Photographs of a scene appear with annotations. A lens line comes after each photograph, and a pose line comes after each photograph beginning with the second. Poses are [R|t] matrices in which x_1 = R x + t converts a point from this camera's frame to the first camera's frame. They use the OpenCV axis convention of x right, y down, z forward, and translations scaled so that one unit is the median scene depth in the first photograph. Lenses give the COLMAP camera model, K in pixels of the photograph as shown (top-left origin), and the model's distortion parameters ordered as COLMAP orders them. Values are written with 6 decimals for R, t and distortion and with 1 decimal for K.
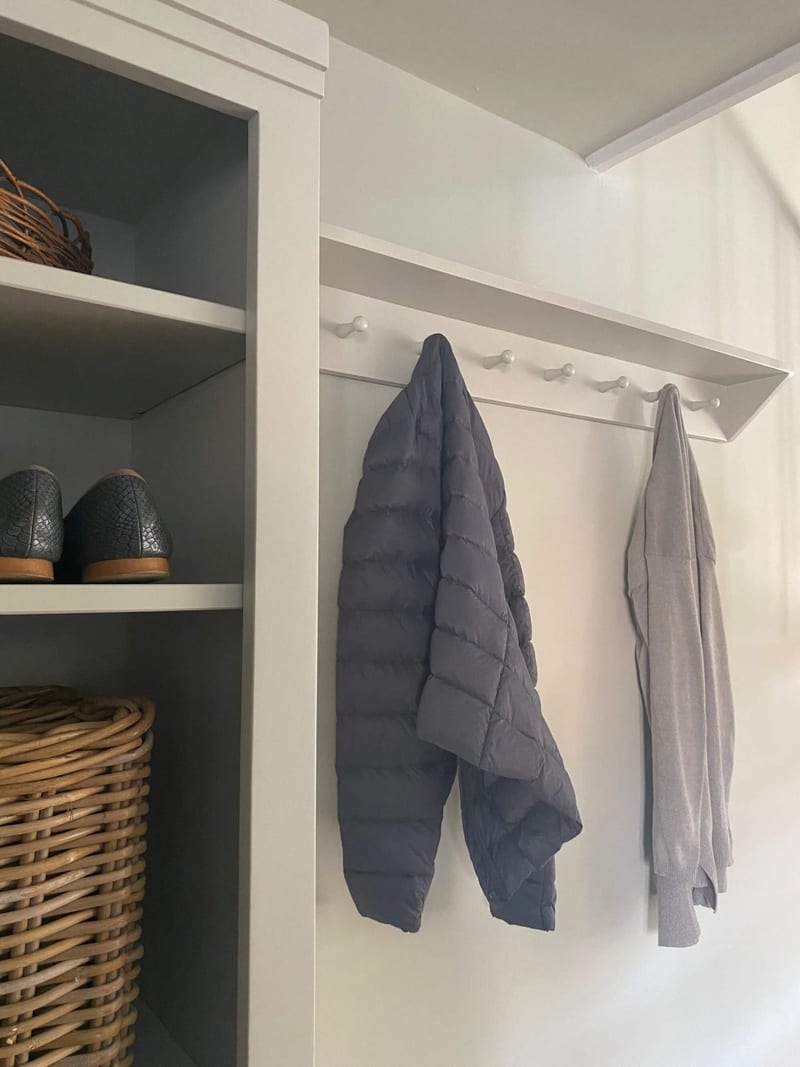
lens RADIAL K [[817.7, 0, 400.0], [0, 817.7, 533.5], [0, 0, 1]] dist [0.002117, -0.009075]
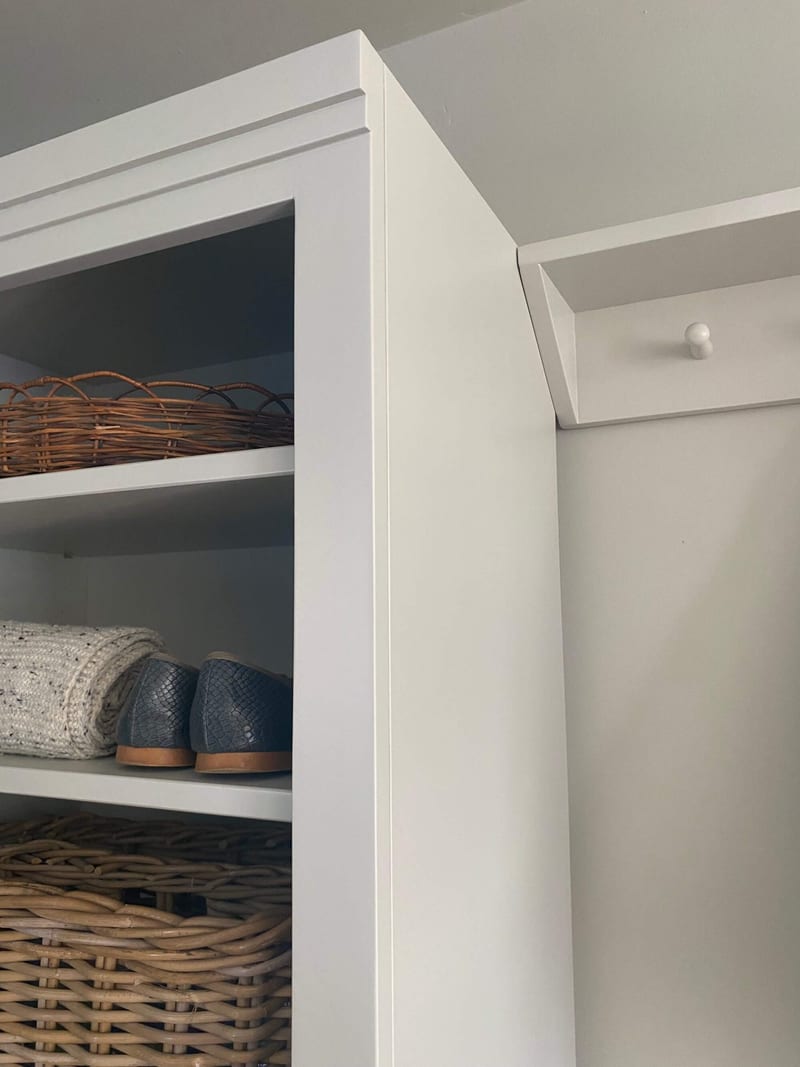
lens RADIAL K [[817.7, 0, 400.0], [0, 817.7, 533.5], [0, 0, 1]] dist [0.002117, -0.009075]
pose [[0.484003, -0.103088, -0.868973, 0.278924], [0.071718, 0.994369, -0.078019, -0.059158], [0.872123, -0.024560, 0.488671, 0.347230]]
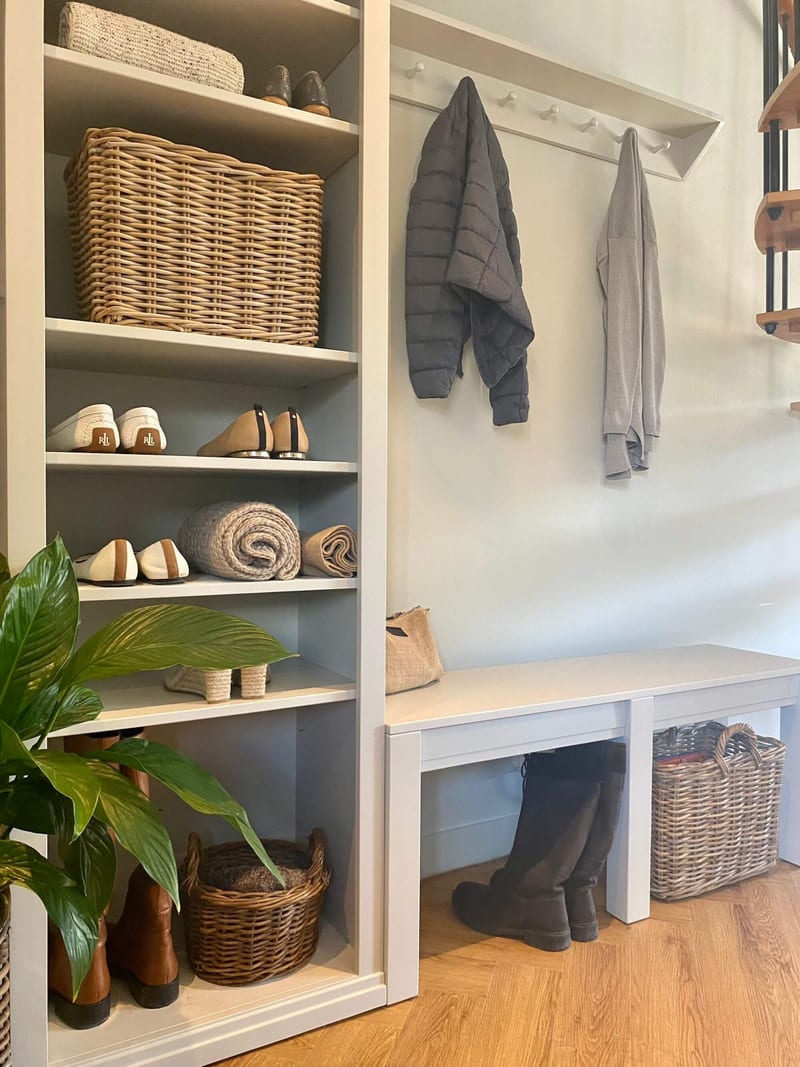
lens RADIAL K [[807.5, 0, 404.7], [0, 807.5, 534.4], [0, 0, 1]] dist [0.013009, -0.029627]
pose [[0.993342, 0.012644, -0.114506, 0.121588], [-0.000832, 0.994721, 0.102616, 0.526737], [0.115199, -0.101837, 0.988109, -0.768874]]
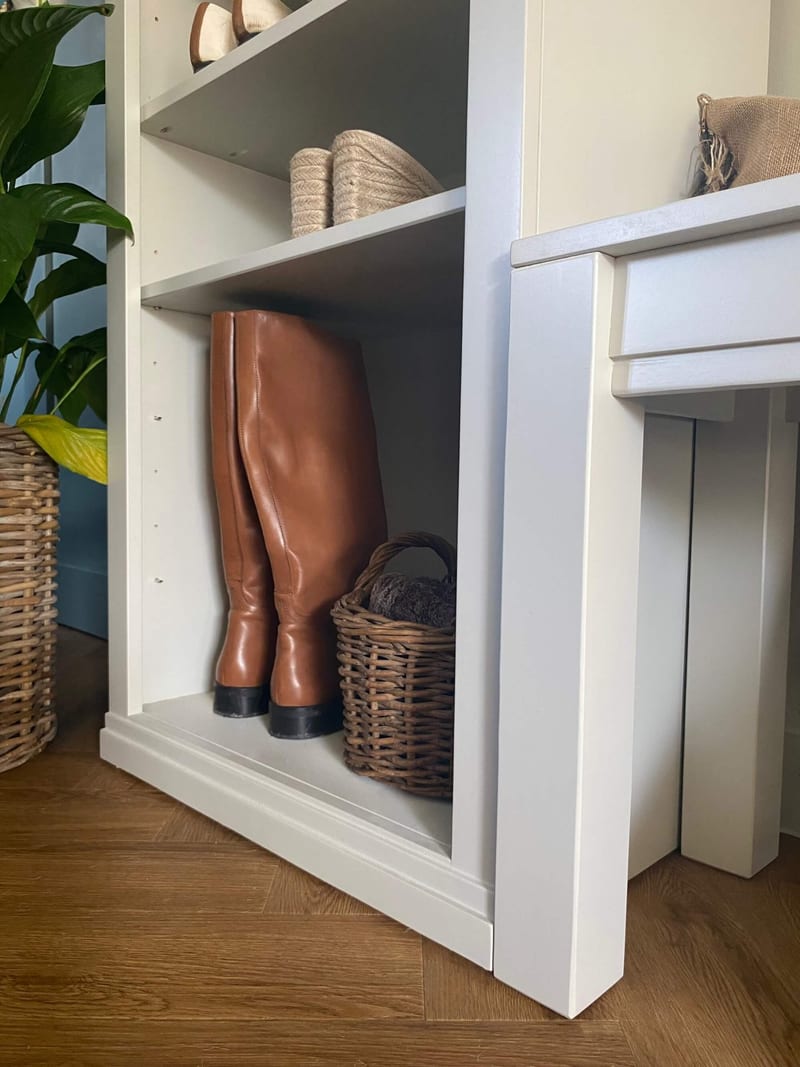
lens RADIAL K [[817.7, 0, 400.0], [0, 817.7, 533.5], [0, 0, 1]] dist [0.002117, -0.009075]
pose [[0.159101, 0.069042, -0.984845, 0.421233], [0.053581, 0.995478, 0.078443, 1.079156], [0.985807, -0.065249, 0.154682, 0.288078]]
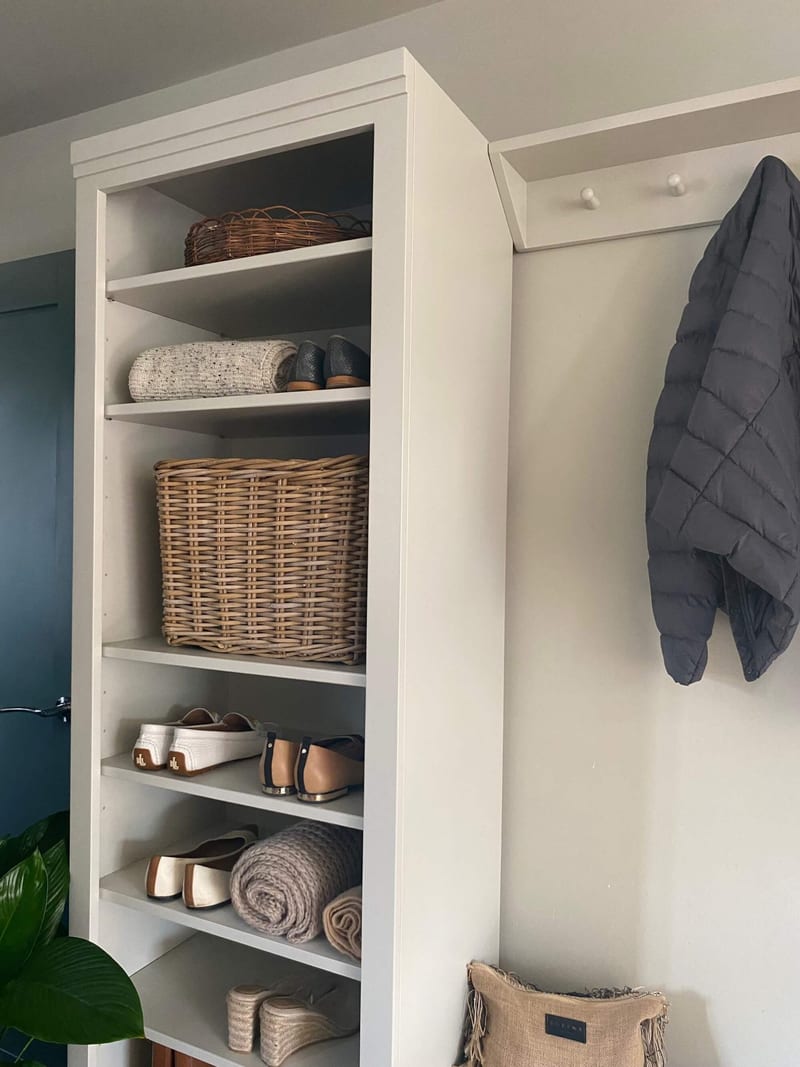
lens RADIAL K [[809.7, 0, 405.9], [0, 809.7, 535.9], [0, 0, 1]] dist [0.064037, -0.130285]
pose [[0.451010, 0.023954, -0.892198, 0.771459], [0.047029, 0.997613, 0.050557, 0.161918], [0.891279, -0.064761, 0.448807, 0.090101]]
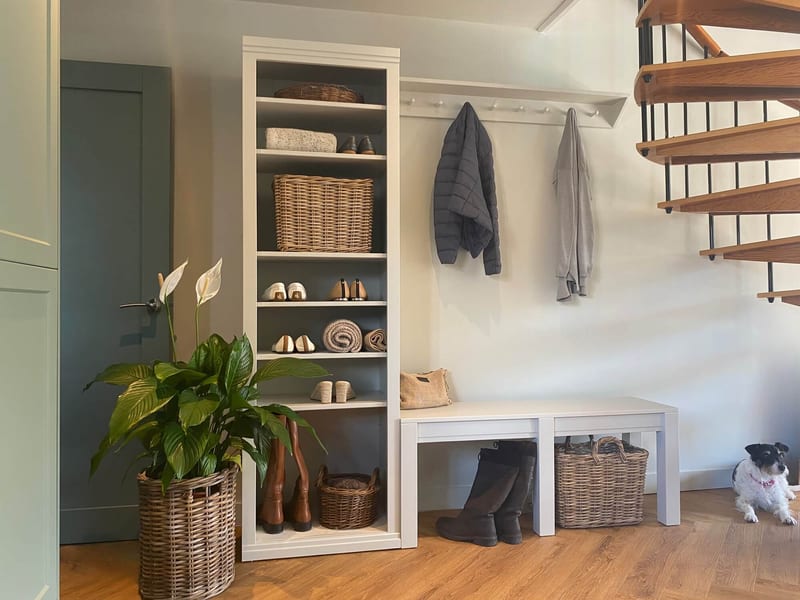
lens RADIAL K [[607.1, 0, 400.0], [0, 607.1, 300.0], [0, 0, 1]] dist [0.064037, -0.130285]
pose [[0.913392, -0.003833, -0.407062, 0.814750], [0.029698, 0.997919, 0.057240, 0.417605], [0.405996, -0.064372, 0.911605, -1.459459]]
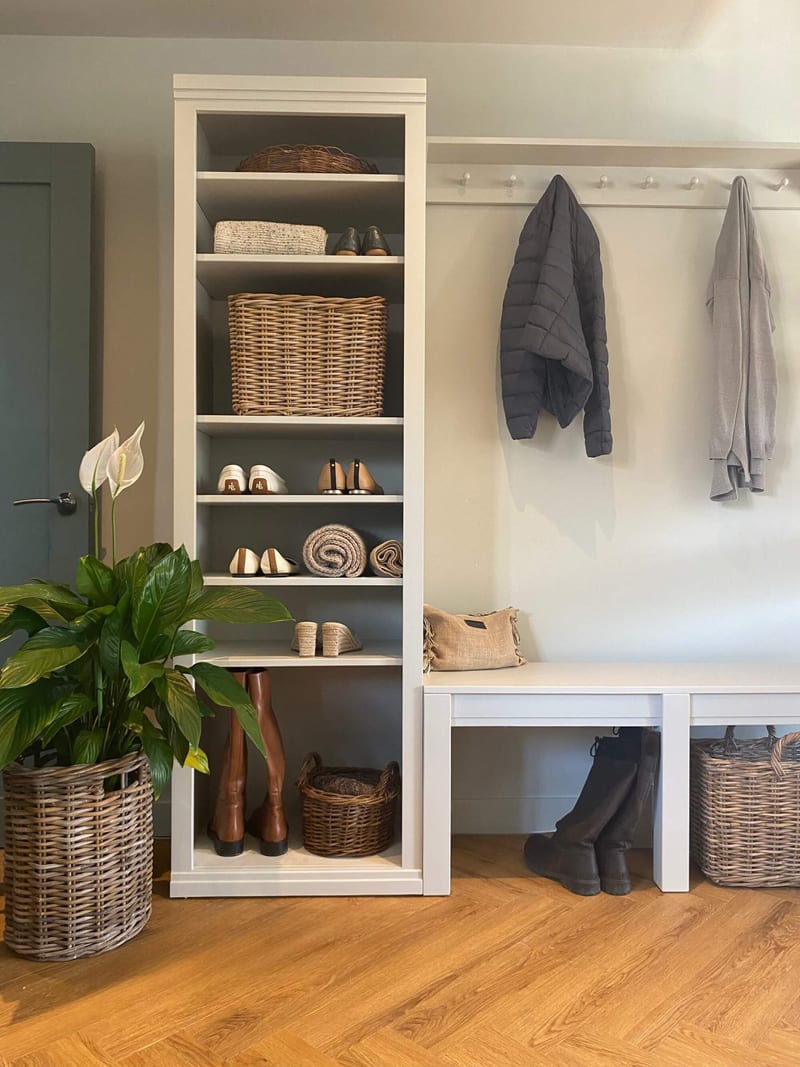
lens RADIAL K [[807.5, 0, 404.7], [0, 807.5, 534.4], [0, 0, 1]] dist [0.013009, -0.029627]
pose [[0.827037, 0.008765, -0.562079, 0.883601], [0.035452, 0.997075, 0.067711, 0.510068], [0.561028, -0.075926, 0.824307, -0.974340]]
